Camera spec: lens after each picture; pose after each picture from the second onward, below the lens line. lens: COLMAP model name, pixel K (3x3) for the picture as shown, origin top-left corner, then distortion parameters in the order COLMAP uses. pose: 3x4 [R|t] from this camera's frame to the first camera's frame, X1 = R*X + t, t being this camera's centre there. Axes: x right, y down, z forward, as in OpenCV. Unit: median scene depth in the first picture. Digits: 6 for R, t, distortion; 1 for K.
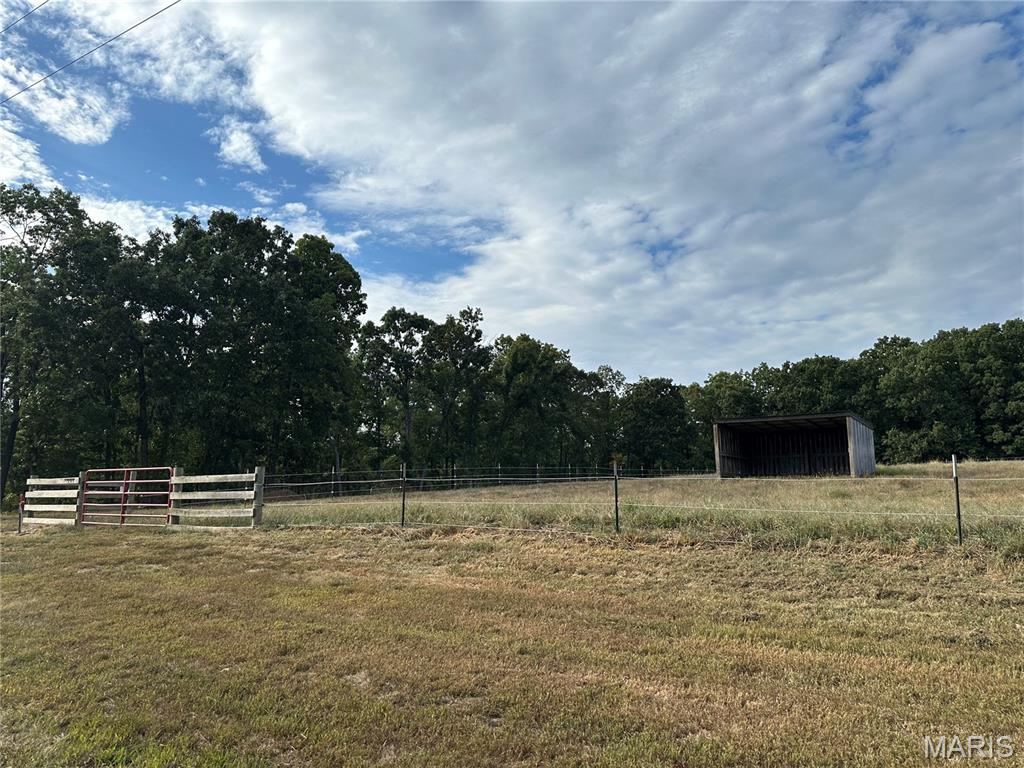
lens RADIAL K [[701.3, 0, 480.2], [0, 701.3, 381.2], [0, 0, 1]] dist [0.002829, -0.002424]
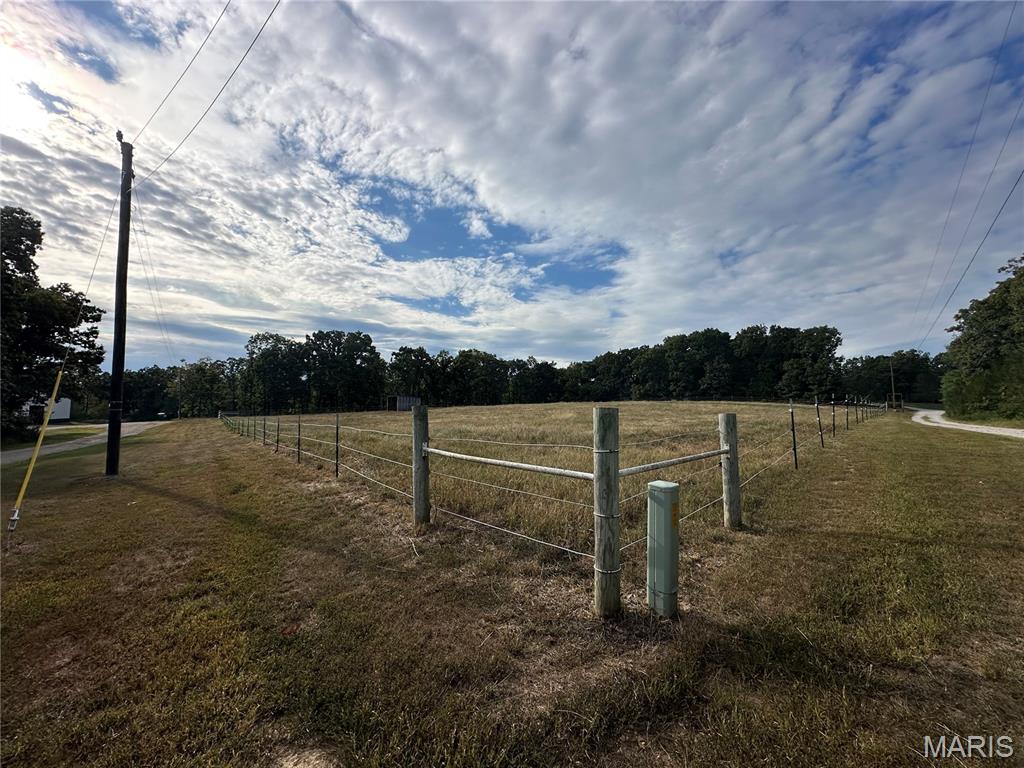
lens RADIAL K [[411.4, 0, 509.2], [0, 411.4, 382.5], [0, 0, 1]] dist [0.002325, 0.000057]
pose [[0.940009, -0.010197, -0.340997, 0.119625], [0.044053, 0.994813, 0.091691, -0.013198], [0.338293, -0.101212, 0.935582, -0.061257]]
